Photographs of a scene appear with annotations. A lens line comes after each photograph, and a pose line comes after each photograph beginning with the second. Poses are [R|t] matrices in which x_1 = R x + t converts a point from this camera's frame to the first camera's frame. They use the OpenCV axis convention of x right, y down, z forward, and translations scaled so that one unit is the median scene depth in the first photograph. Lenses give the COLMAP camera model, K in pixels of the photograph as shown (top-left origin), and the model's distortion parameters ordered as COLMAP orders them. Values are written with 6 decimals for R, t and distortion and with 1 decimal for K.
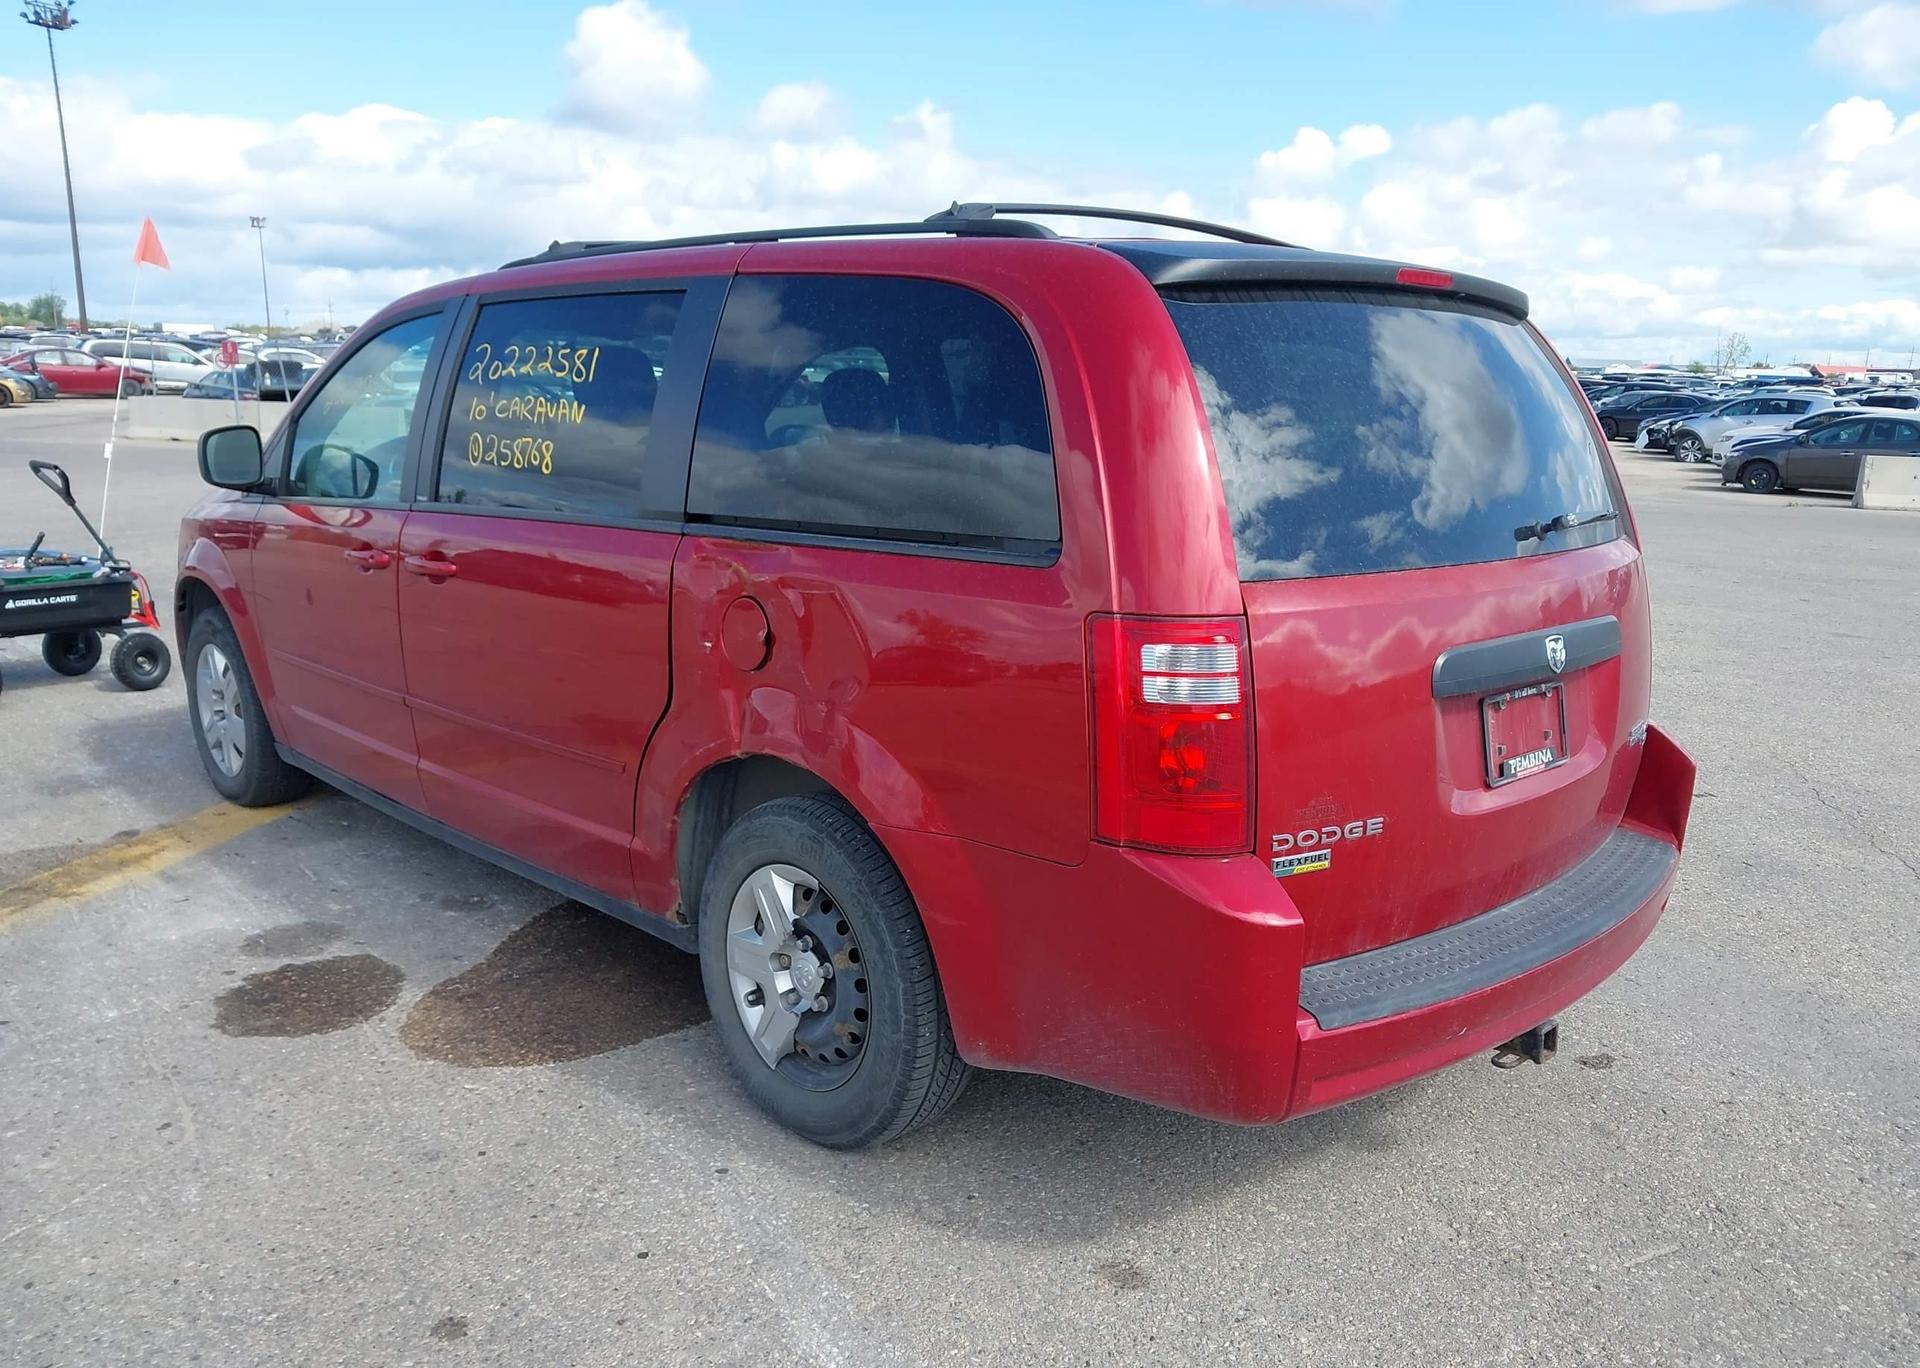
lens RADIAL K [[1573.3, 0, 960.0], [0, 1573.3, 684.0], [0, 0, 1]] dist [-0.000176, 0.025453]
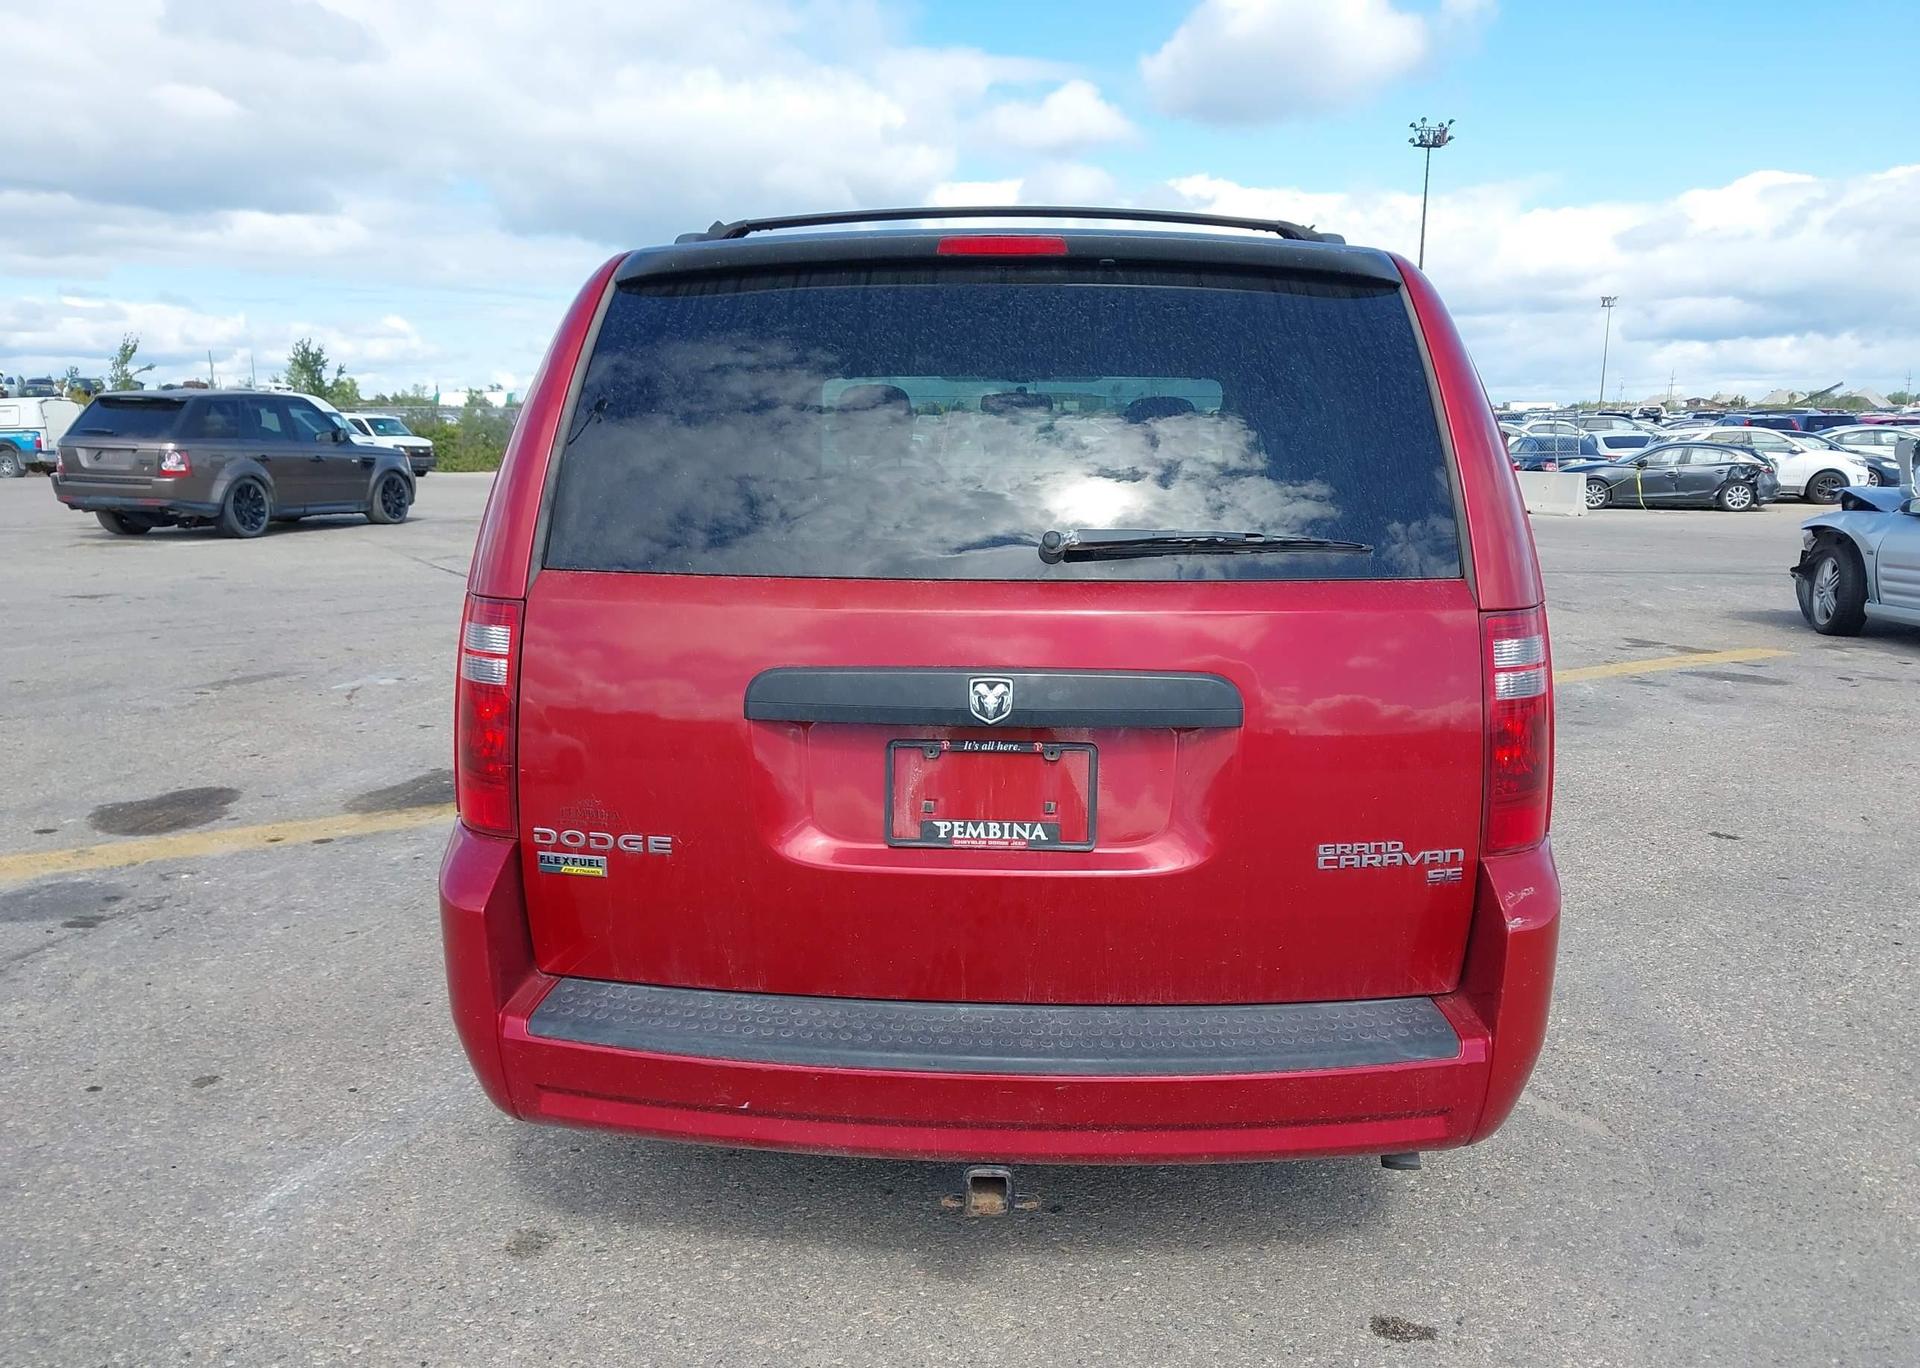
lens RADIAL K [[1533.2, 0, 960.0], [0, 1533.2, 684.0], [0, 0, 1]] dist [0.073040, -0.067355]
pose [[0.691998, 0.100372, -0.714887, 0.821733], [-0.131526, 0.991242, 0.011858, -0.029957], [0.709816, 0.085821, 0.699139, 0.390058]]
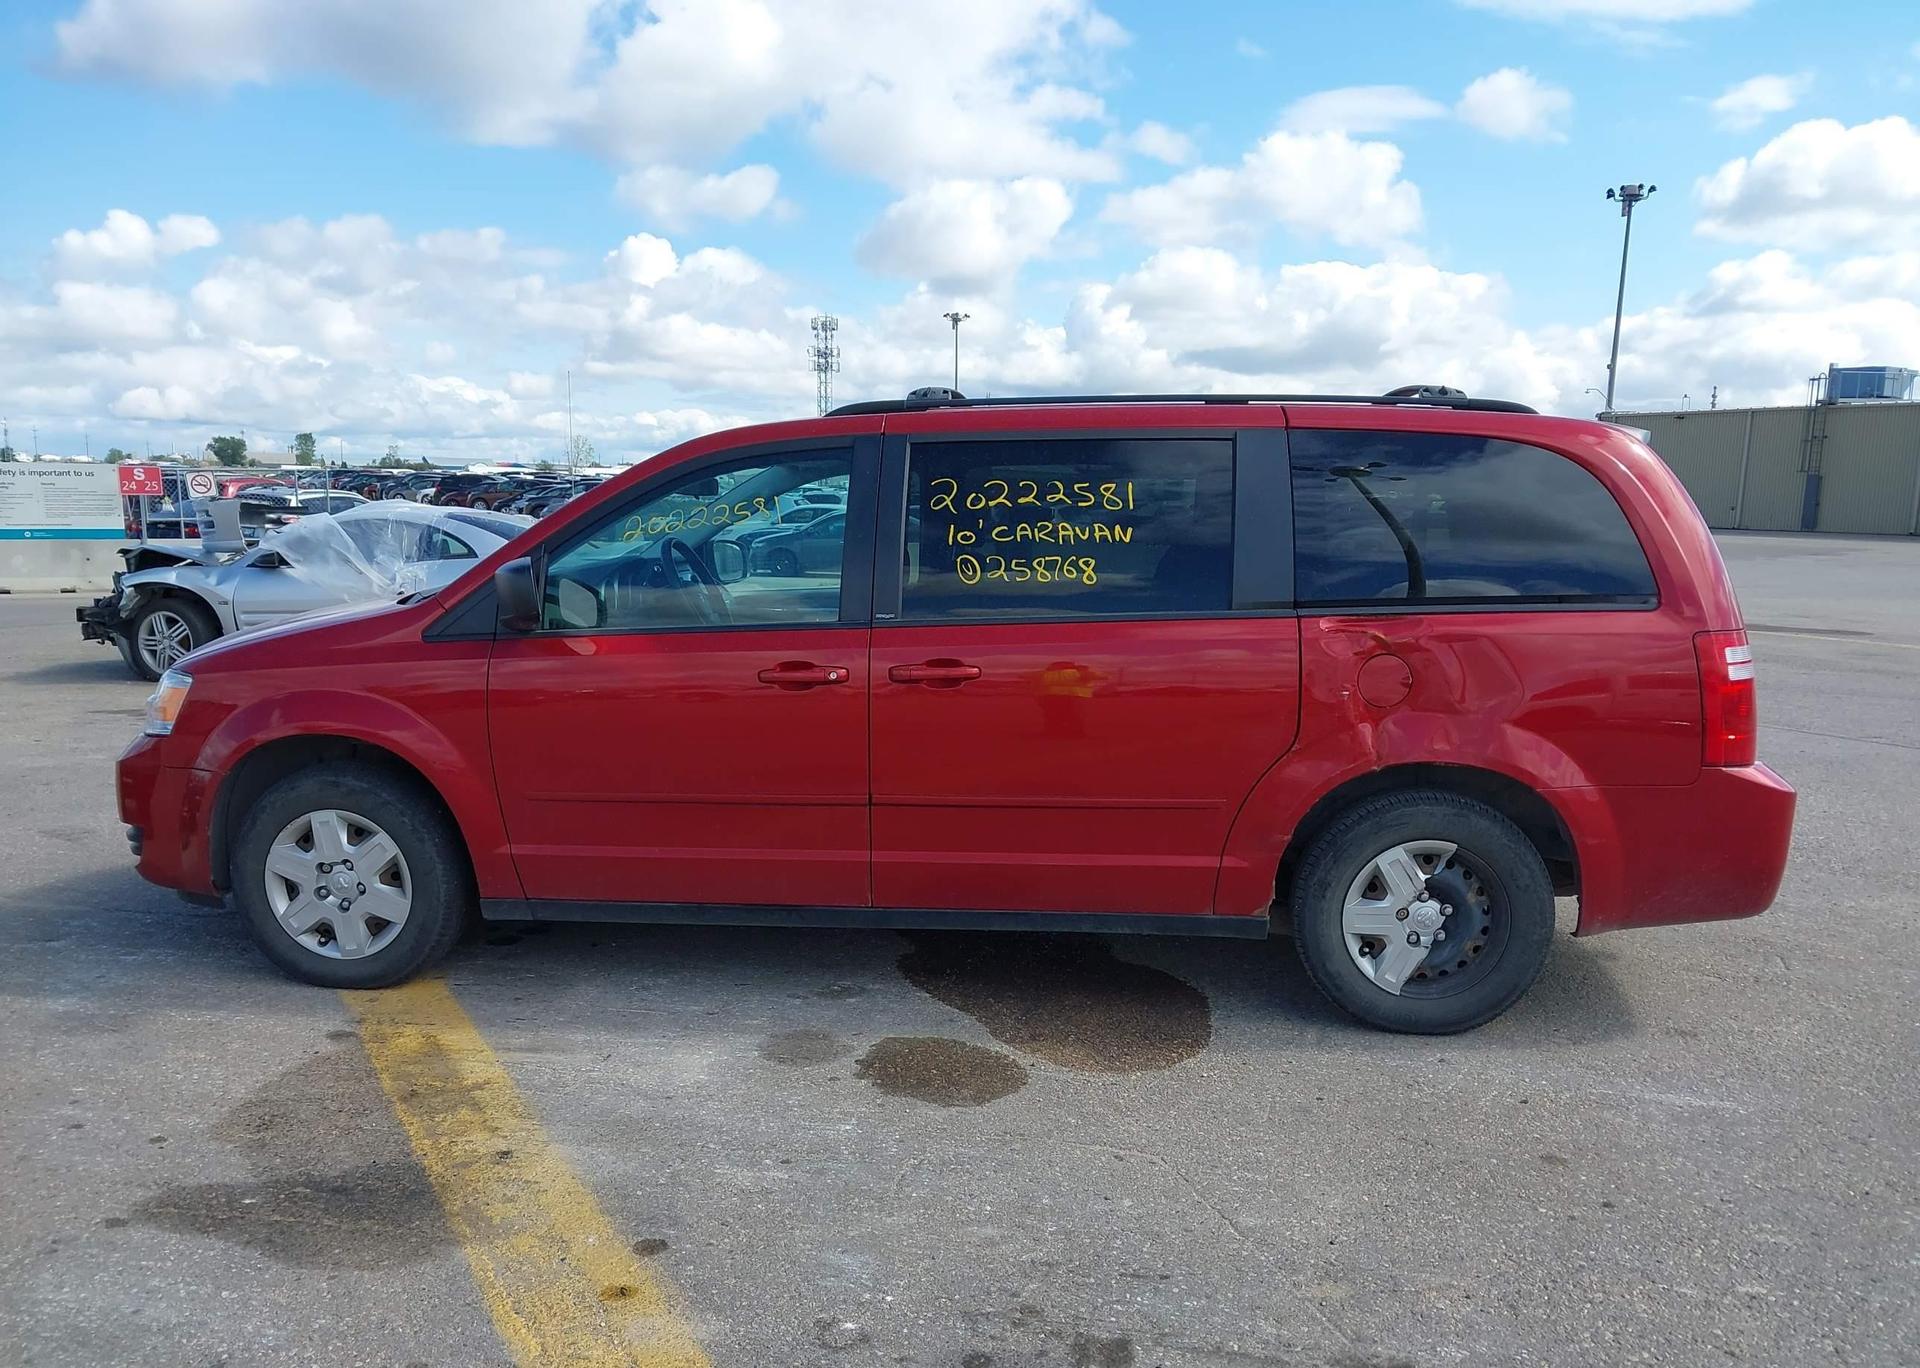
lens RADIAL K [[1533.2, 0, 960.0], [0, 1533.2, 684.0], [0, 0, 1]] dist [0.073040, -0.067355]
pose [[0.765038, -0.097545, 0.636555, -1.253456], [0.134362, 0.990885, -0.009640, -0.065615], [-0.629813, 0.092904, 0.771171, 0.163848]]
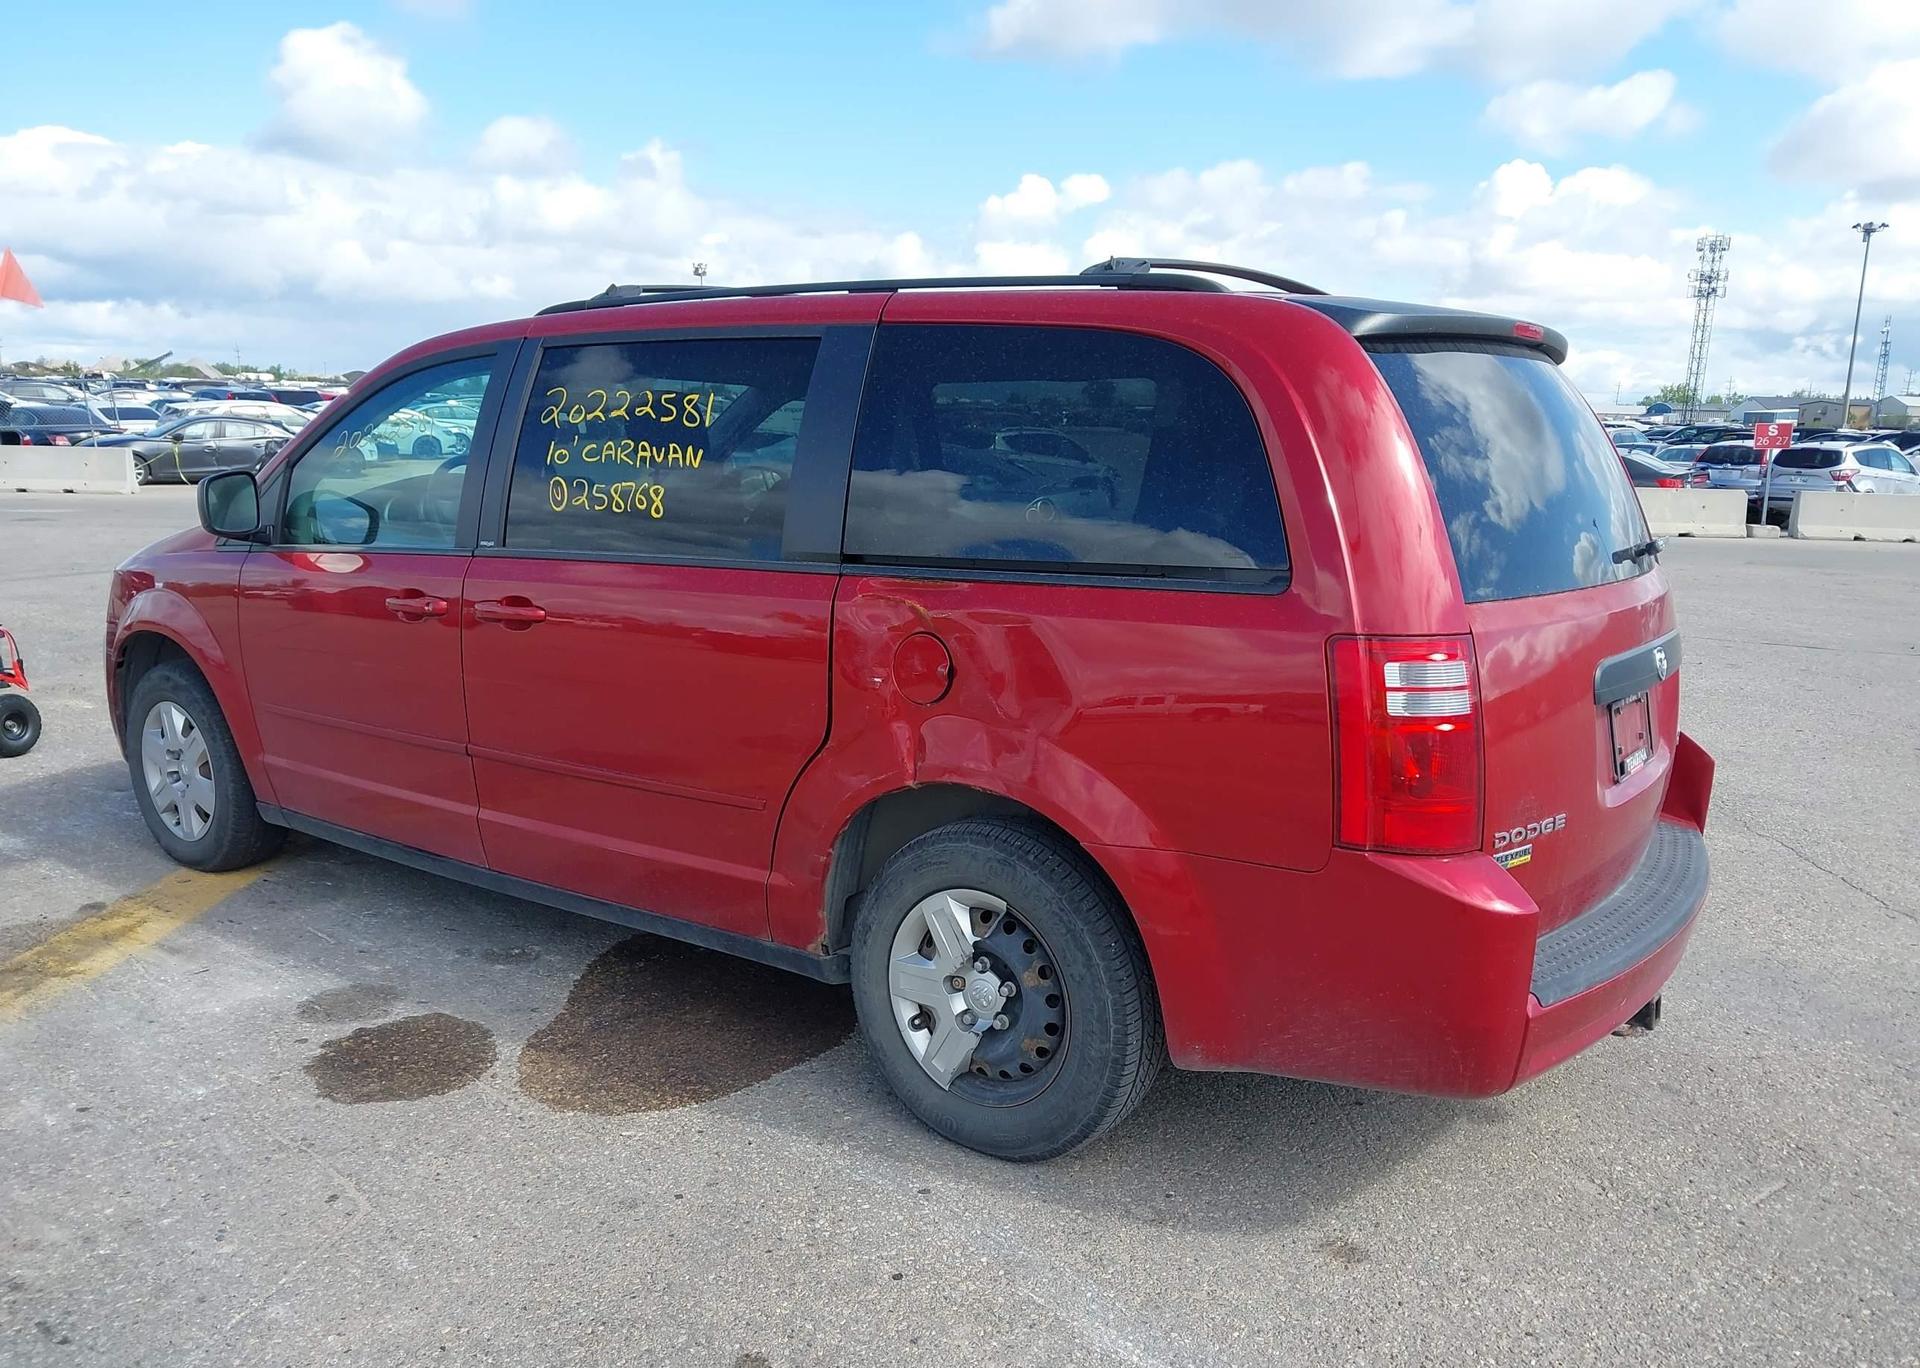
lens RADIAL K [[1557.2, 0, 977.6], [0, 1557.2, 683.2], [0, 0, 1]] dist [0.024581, -0.016639]
pose [[0.984488, -0.032797, 0.172357, -0.265257], [0.036652, 0.999143, -0.019230, -0.000991], [-0.171579, 0.025249, 0.984847, -0.016115]]
